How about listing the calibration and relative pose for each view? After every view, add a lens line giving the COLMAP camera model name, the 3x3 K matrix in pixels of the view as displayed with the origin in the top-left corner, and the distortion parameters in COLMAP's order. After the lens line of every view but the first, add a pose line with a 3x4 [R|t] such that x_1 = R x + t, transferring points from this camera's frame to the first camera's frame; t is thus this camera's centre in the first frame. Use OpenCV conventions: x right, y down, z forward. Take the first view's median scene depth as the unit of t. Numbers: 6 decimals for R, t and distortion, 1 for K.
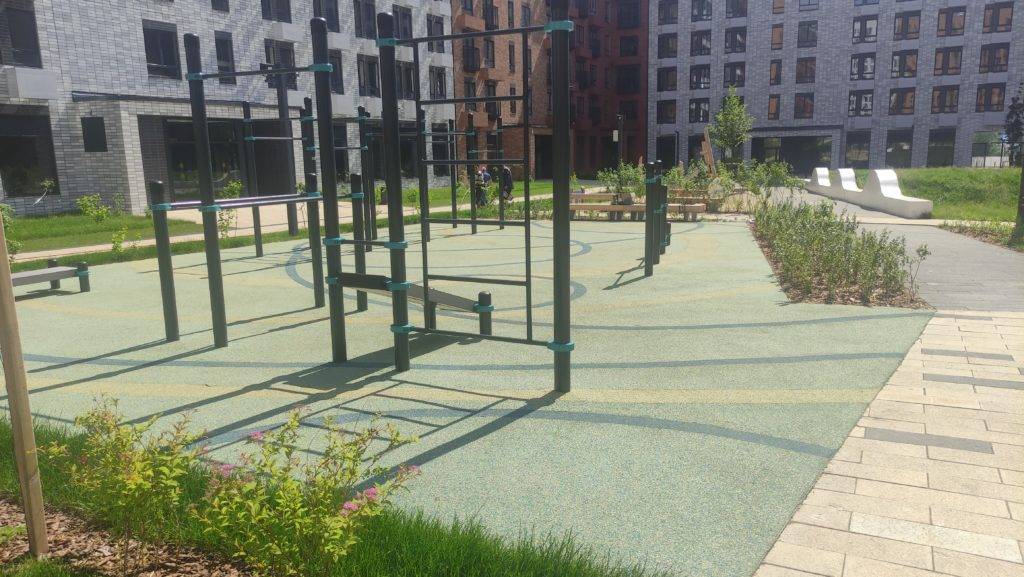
lens RADIAL K [[753.3, 0, 525.9], [0, 753.3, 289.2], [0, 0, 1]] dist [0.063350, -0.055759]
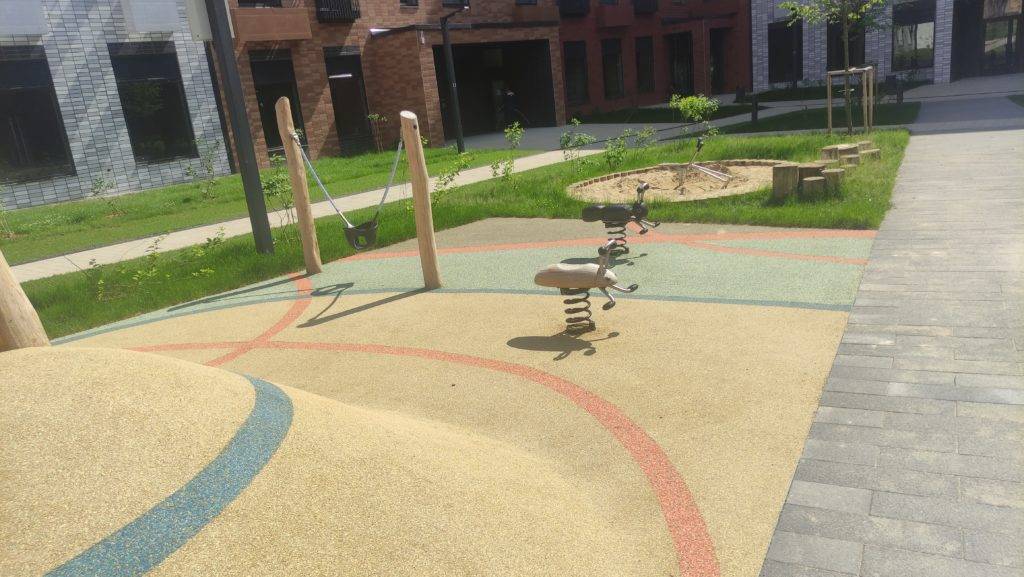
lens RADIAL K [[765.1, 0, 528.6], [0, 765.1, 286.8], [0, 0, 1]] dist [0.089837, -0.098129]
pose [[0.968352, -0.030836, -0.247678, 0.398047], [0.053339, 0.994981, 0.084663, -0.194643], [0.243824, -0.095195, 0.965136, 1.132239]]
